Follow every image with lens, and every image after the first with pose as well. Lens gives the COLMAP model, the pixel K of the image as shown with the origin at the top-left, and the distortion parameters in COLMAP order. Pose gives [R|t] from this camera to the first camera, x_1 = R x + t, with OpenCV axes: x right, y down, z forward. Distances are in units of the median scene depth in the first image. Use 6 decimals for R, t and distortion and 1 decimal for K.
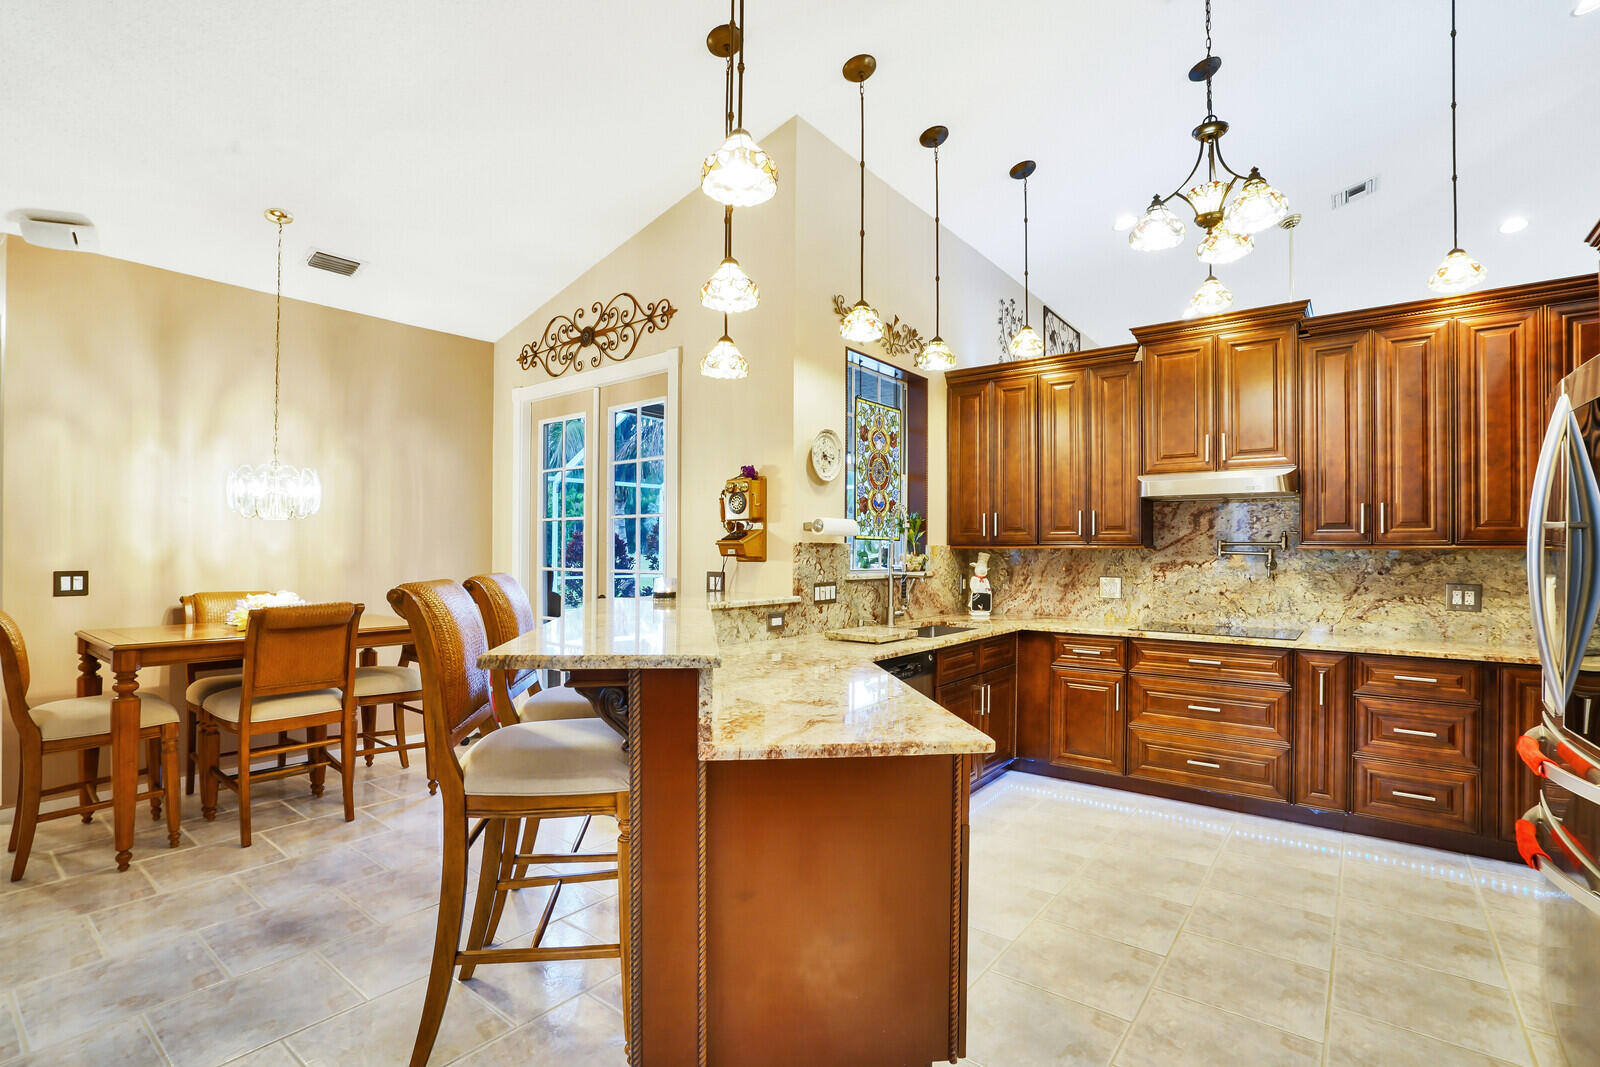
lens RADIAL K [[756.6, 0, 787.1], [0, 756.6, 545.3], [0, 0, 1]] dist [0.000813, 0.004125]
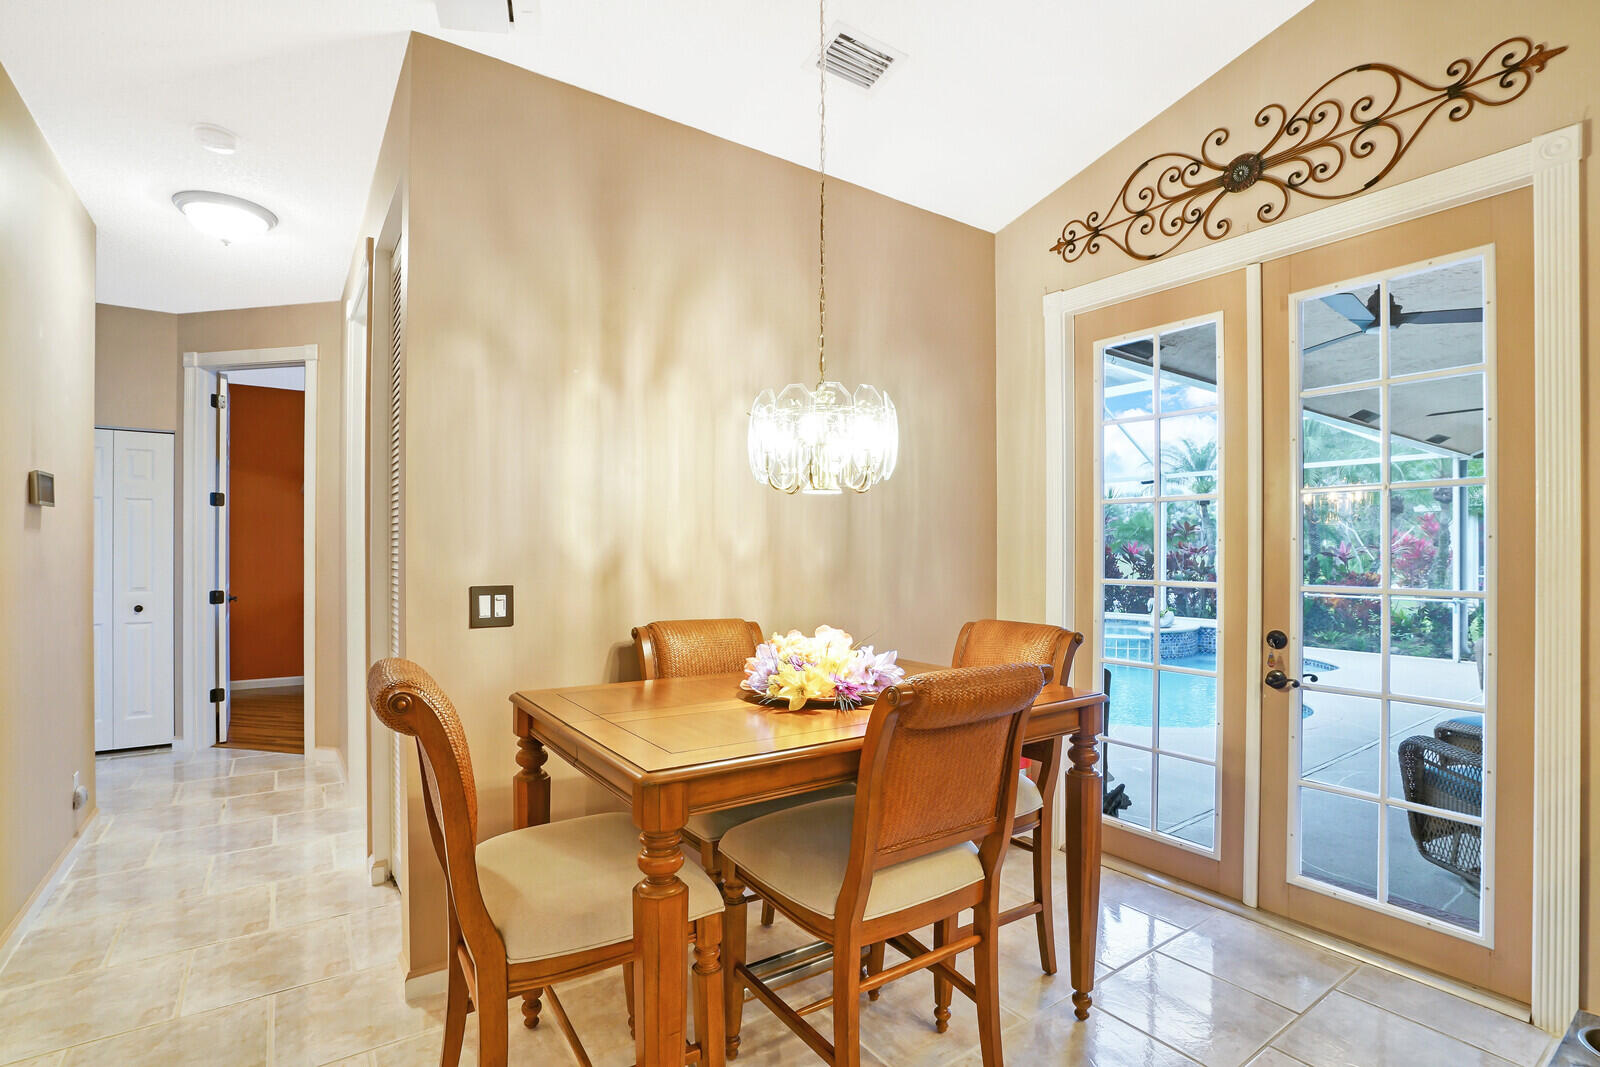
lens RADIAL K [[756.6, 0, 812.8], [0, 756.6, 543.1], [0, 0, 1]] dist [0.000813, 0.004125]
pose [[0.971234, -0.000048, -0.238125, -0.460372], [-0.001242, 0.999985, -0.005268, 0.002368], [0.238122, 0.005412, 0.971220, 0.397574]]
